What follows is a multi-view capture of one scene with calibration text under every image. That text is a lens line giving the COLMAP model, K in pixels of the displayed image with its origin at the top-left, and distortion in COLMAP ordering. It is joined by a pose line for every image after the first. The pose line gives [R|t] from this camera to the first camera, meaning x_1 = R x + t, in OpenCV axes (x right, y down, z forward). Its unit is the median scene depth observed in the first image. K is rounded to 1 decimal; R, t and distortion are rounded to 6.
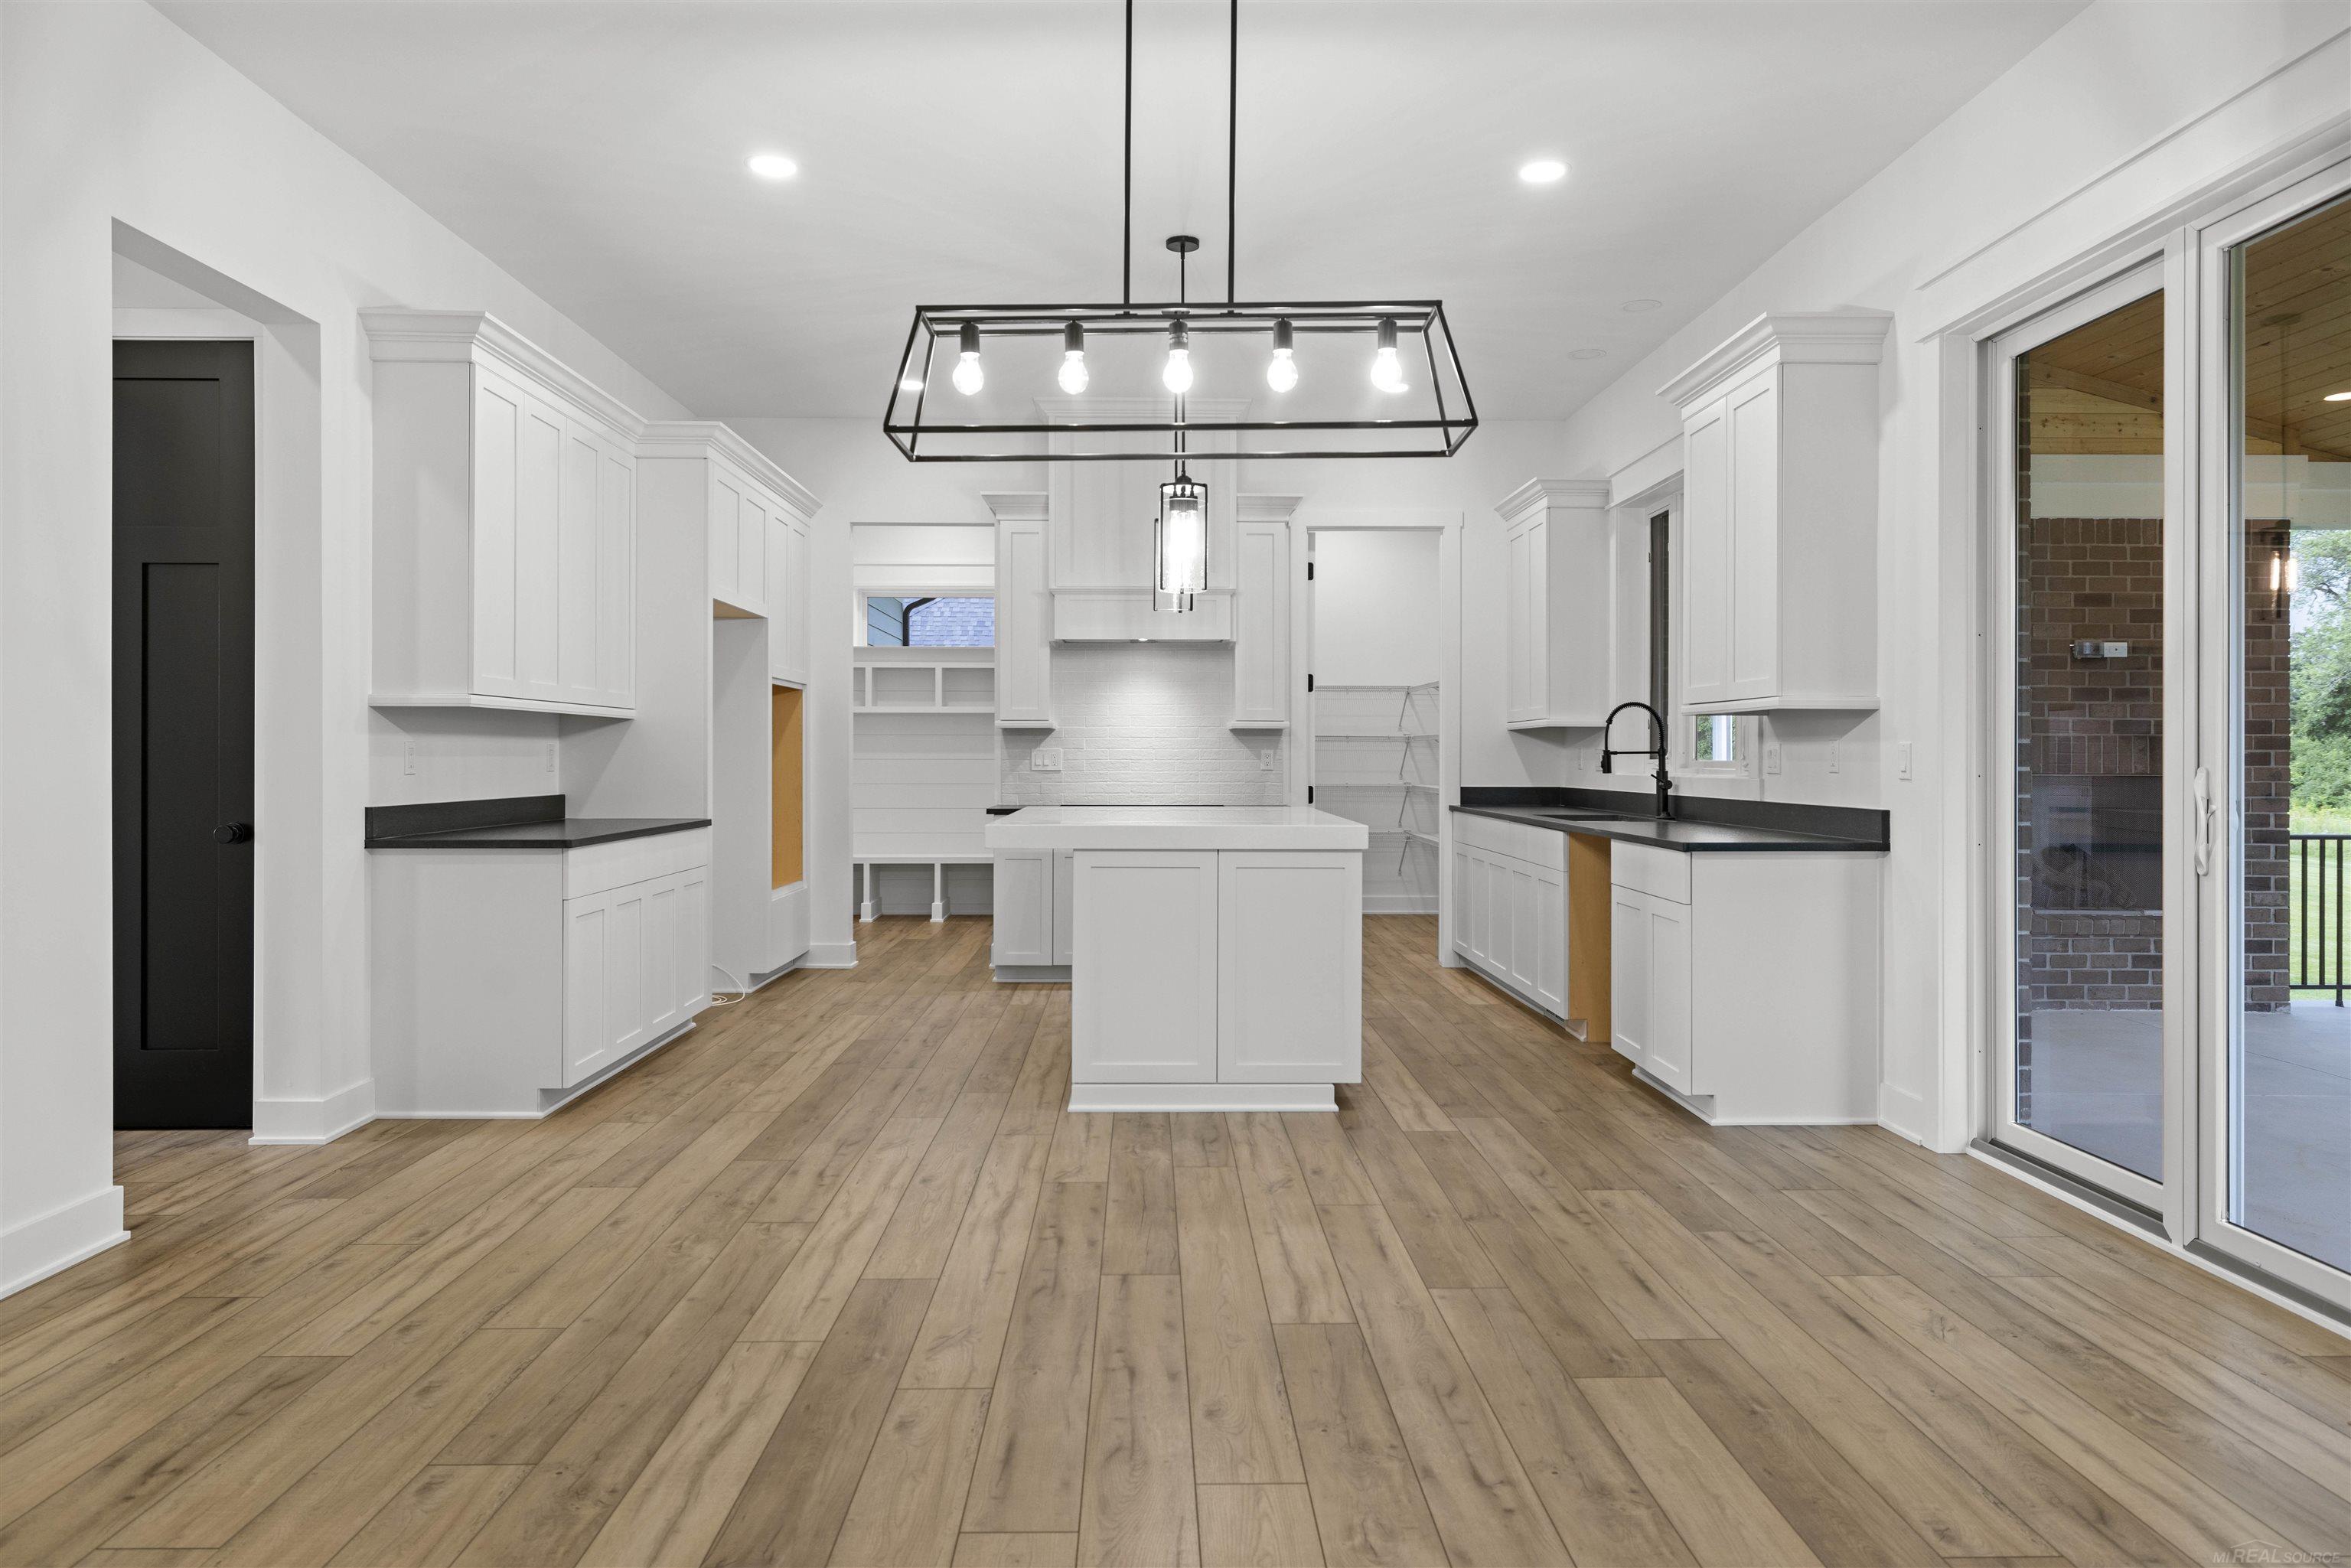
lens RADIAL K [[1471.3, 0, 1154.9], [0, 1471.3, 754.3], [0, 0, 1]] dist [-0.004215, -0.001076]
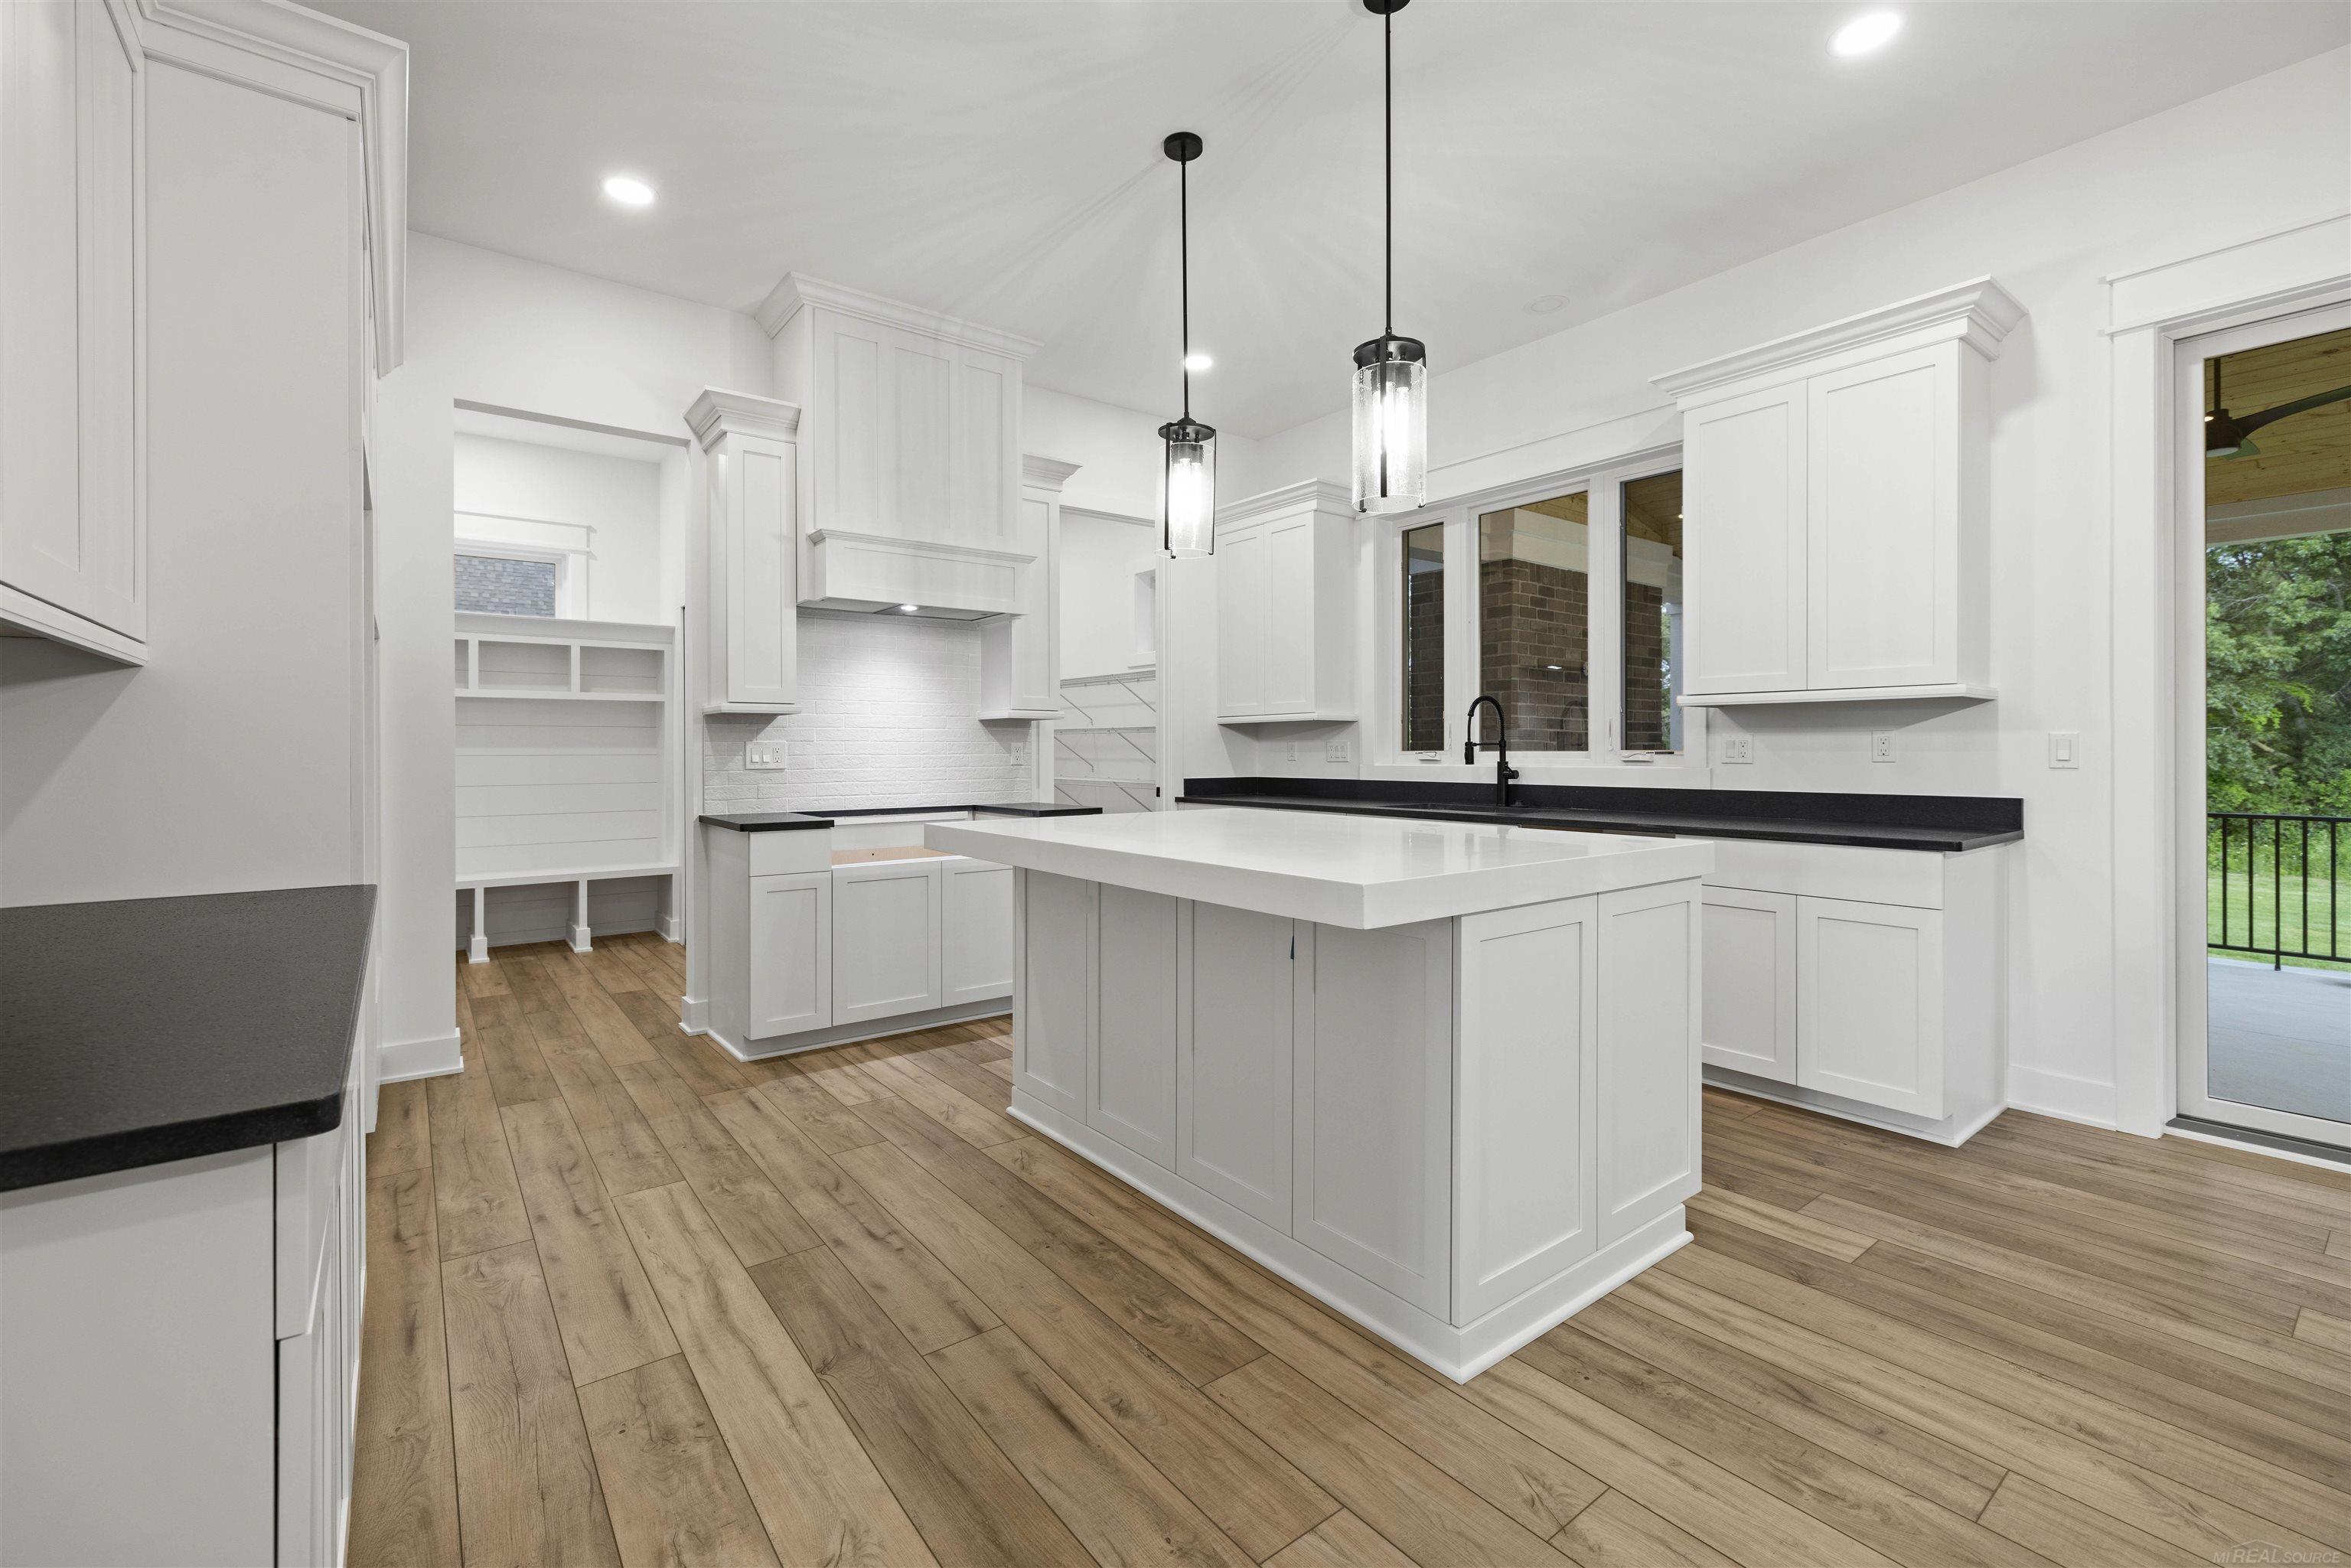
lens RADIAL K [[1001.0, 0, 1169.1], [0, 1001.0, 754.5], [0, 0, 1]] dist [0.000255, 0.000155]
pose [[0.802761, -0.007424, 0.596254, -0.383531], [0.003082, 0.999961, 0.008302, -0.000745], [-0.596292, -0.004827, 0.802753, 0.779065]]
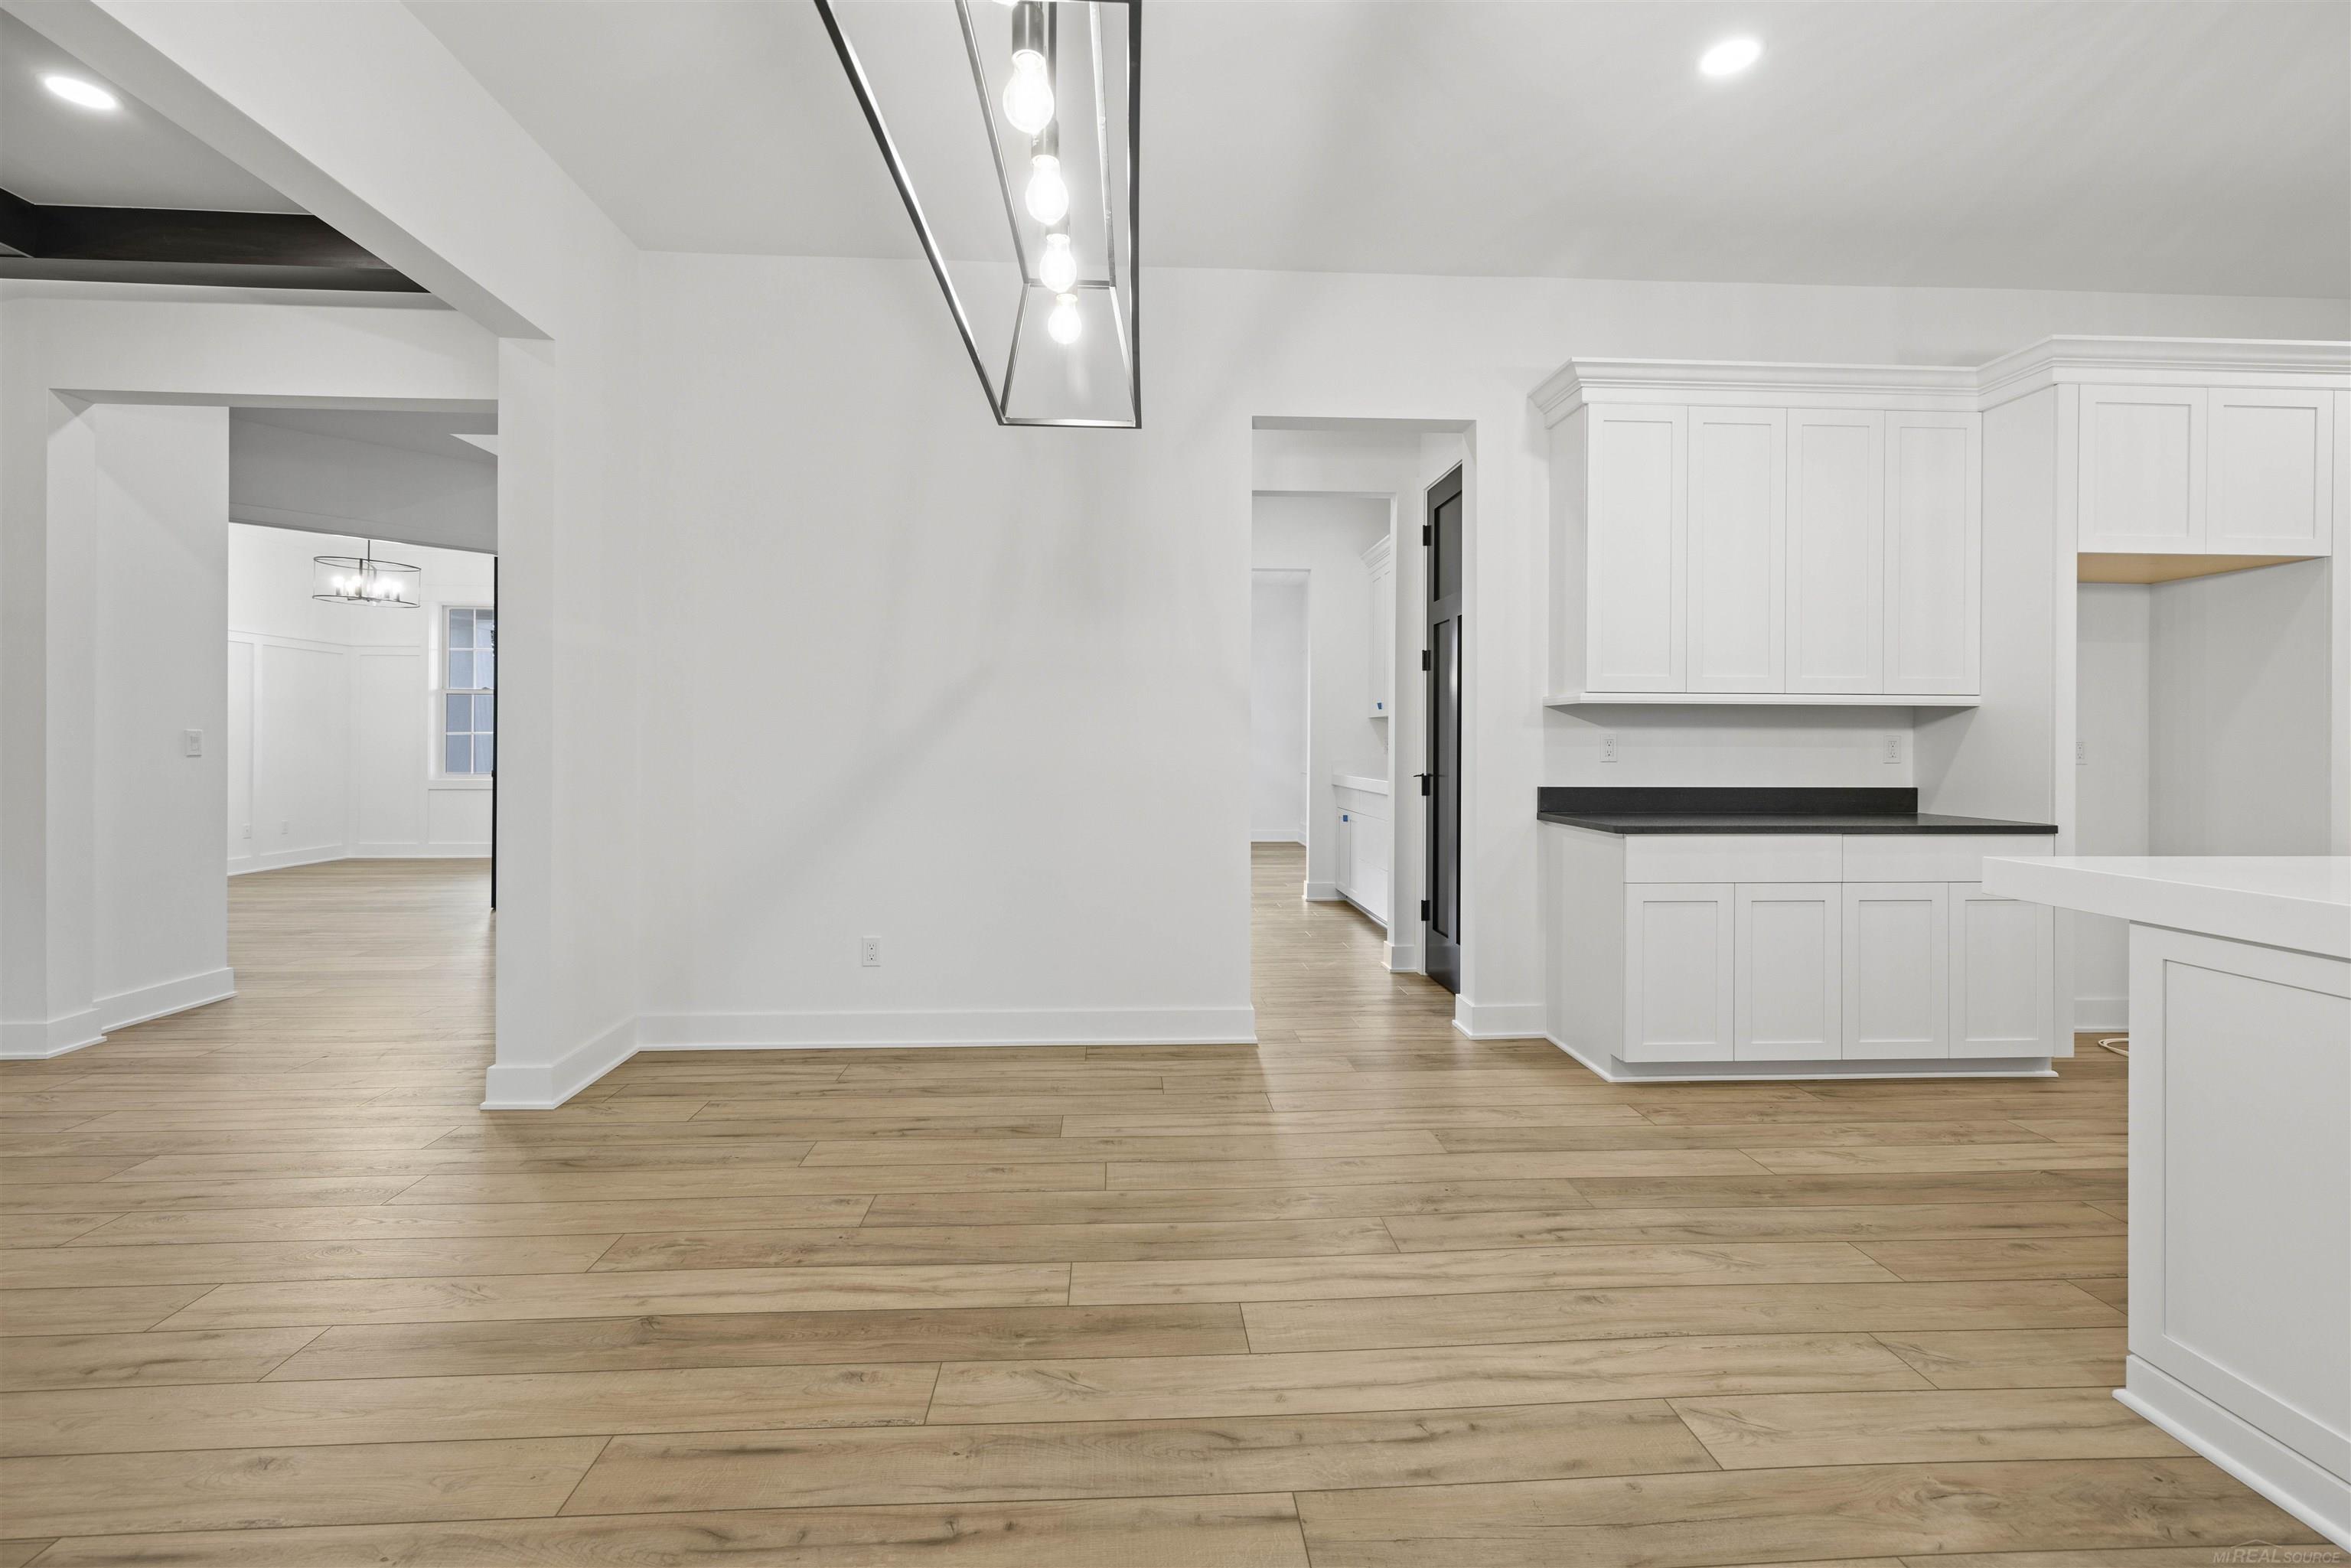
lens RADIAL K [[1001.0, 0, 1178.5], [0, 1001.0, 746.4], [0, 0, 1]] dist [0.000255, 0.000155]
pose [[0.050000, 0.001171, -0.998749, 0.304337], [-0.000593, 0.999999, 0.001143, -0.000009], [0.998749, 0.000535, 0.050001, 0.646700]]
